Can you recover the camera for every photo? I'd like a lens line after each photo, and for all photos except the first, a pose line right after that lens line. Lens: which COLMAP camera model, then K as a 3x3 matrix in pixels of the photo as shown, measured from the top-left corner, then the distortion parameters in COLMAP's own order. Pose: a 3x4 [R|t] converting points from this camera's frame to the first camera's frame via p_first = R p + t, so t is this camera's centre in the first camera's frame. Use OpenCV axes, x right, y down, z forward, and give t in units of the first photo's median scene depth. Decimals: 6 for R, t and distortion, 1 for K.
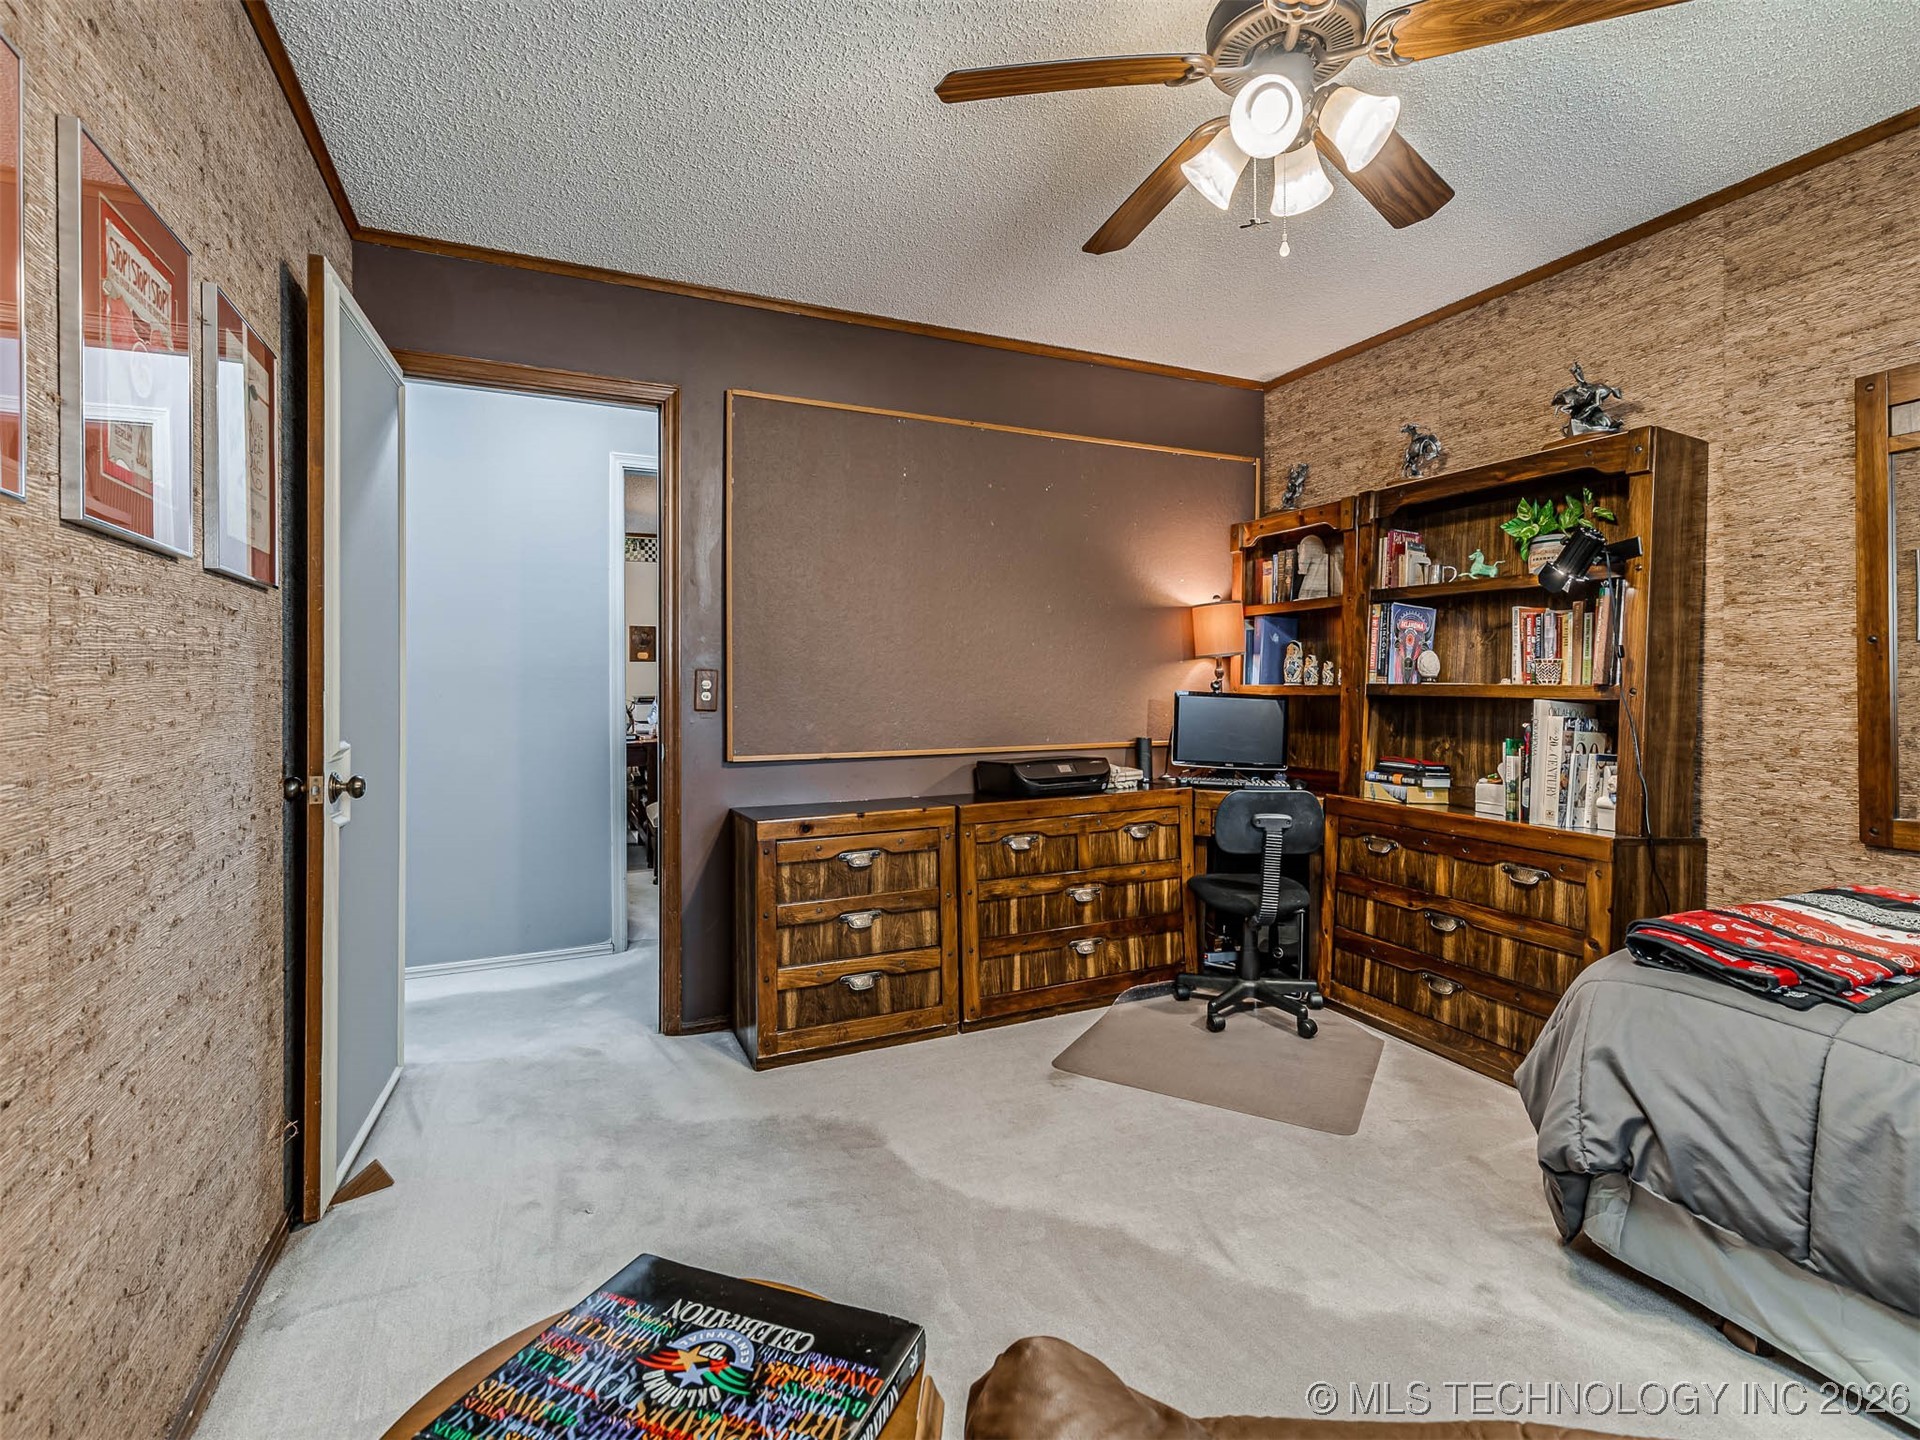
lens RADIAL K [[908.6, 0, 979.2], [0, 908.6, 676.9], [0, 0, 1]] dist [0.001094, -0.000043]
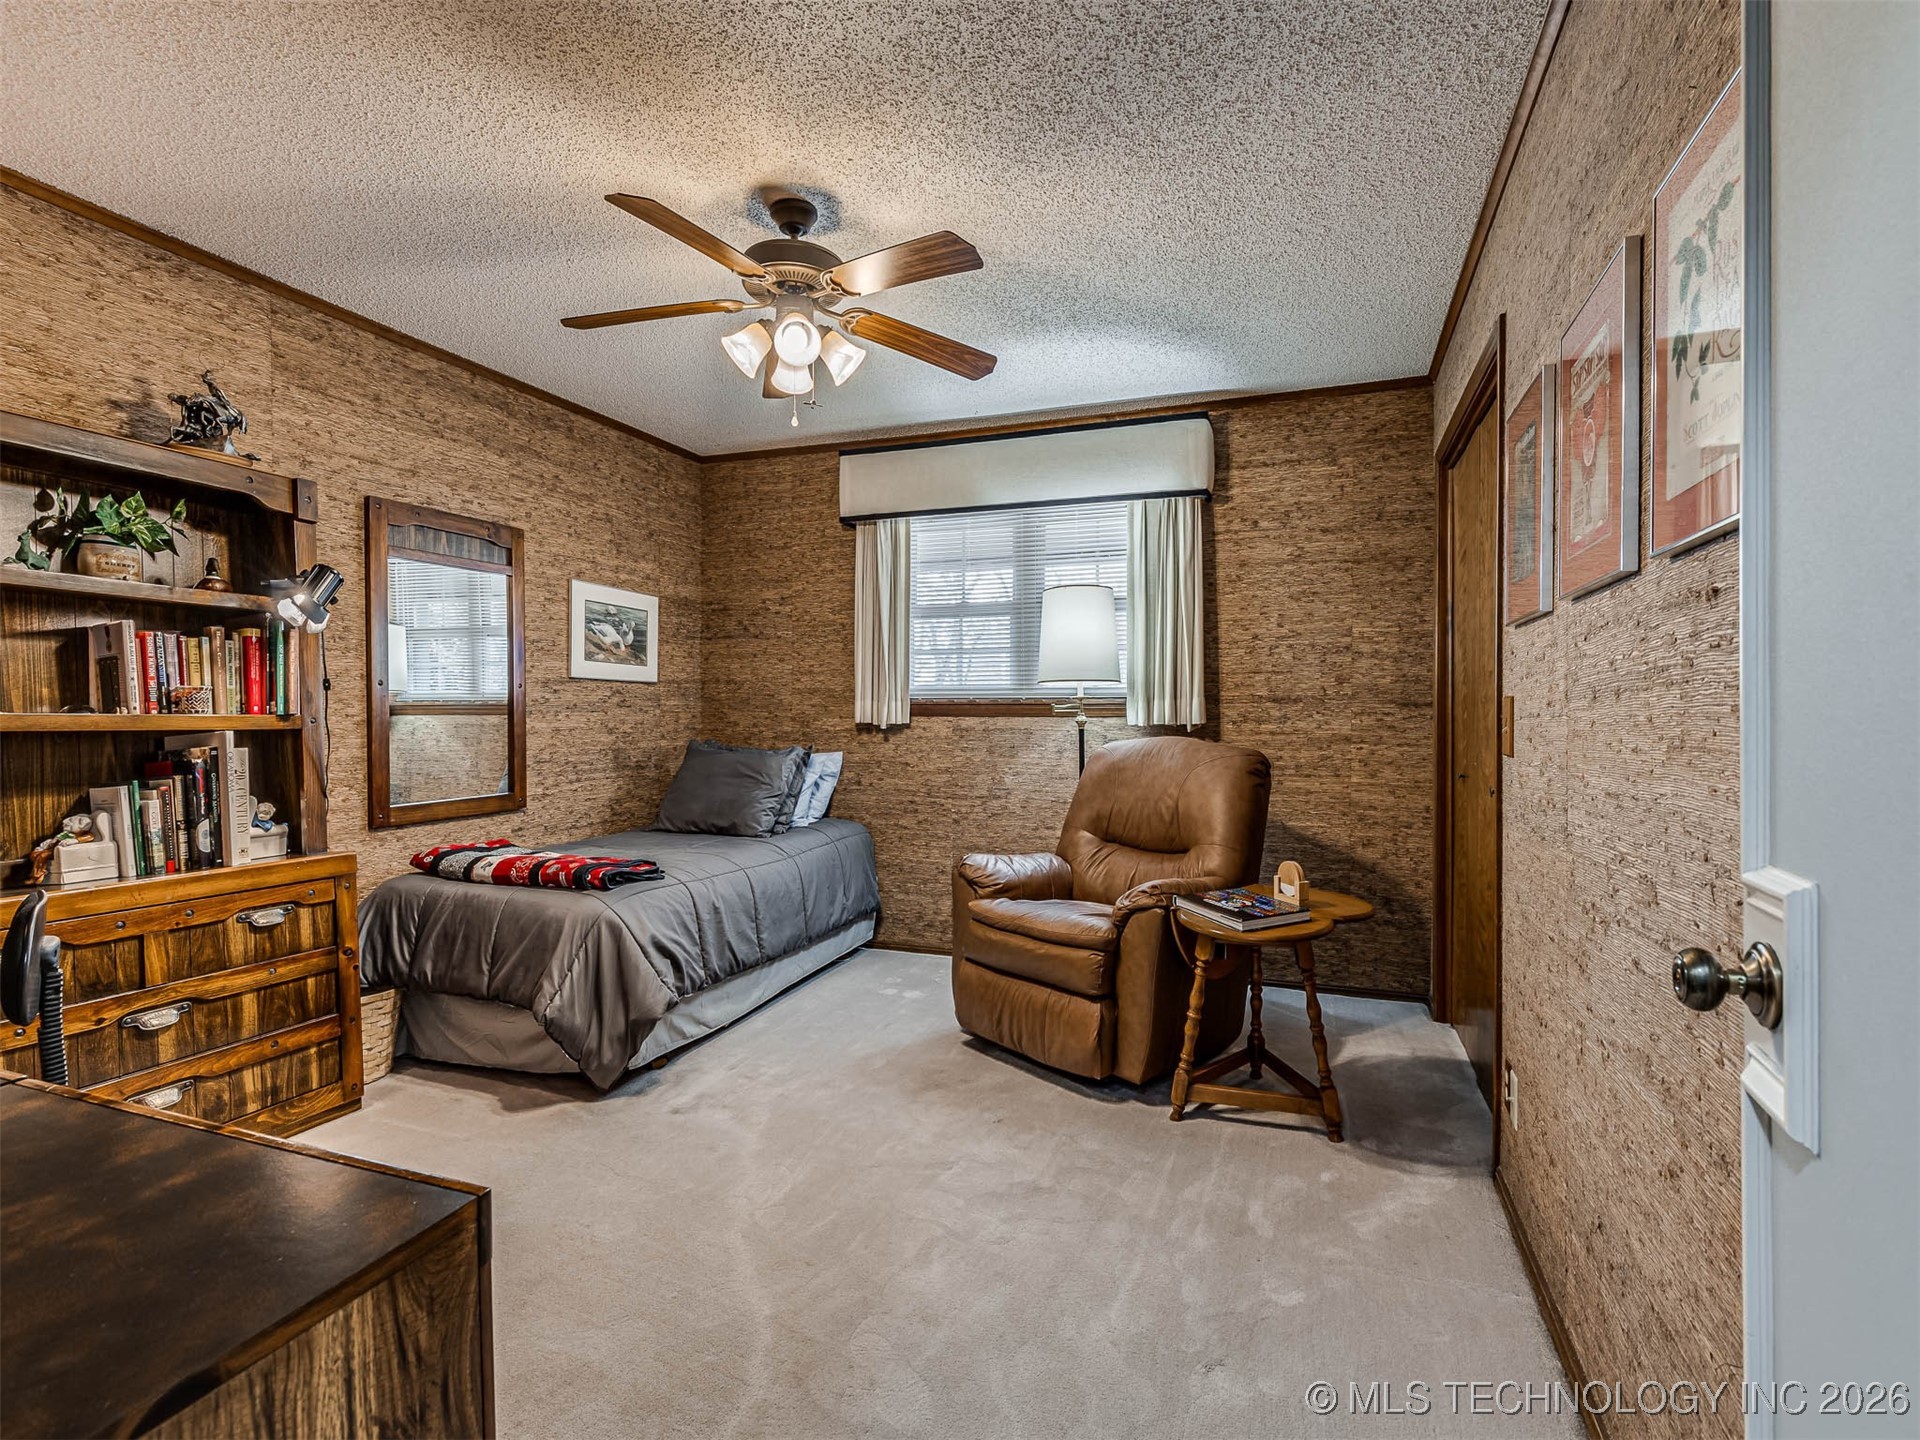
lens RADIAL K [[918.1, 0, 970.1], [0, 918.1, 683.7], [0, 0, 1]] dist [0.000815, 0.000464]
pose [[-0.697050, 0.025373, 0.716573, -0.667996], [-0.006264, 0.999120, -0.041471, 0.013410], [-0.716995, -0.033396, -0.696278, 1.283279]]
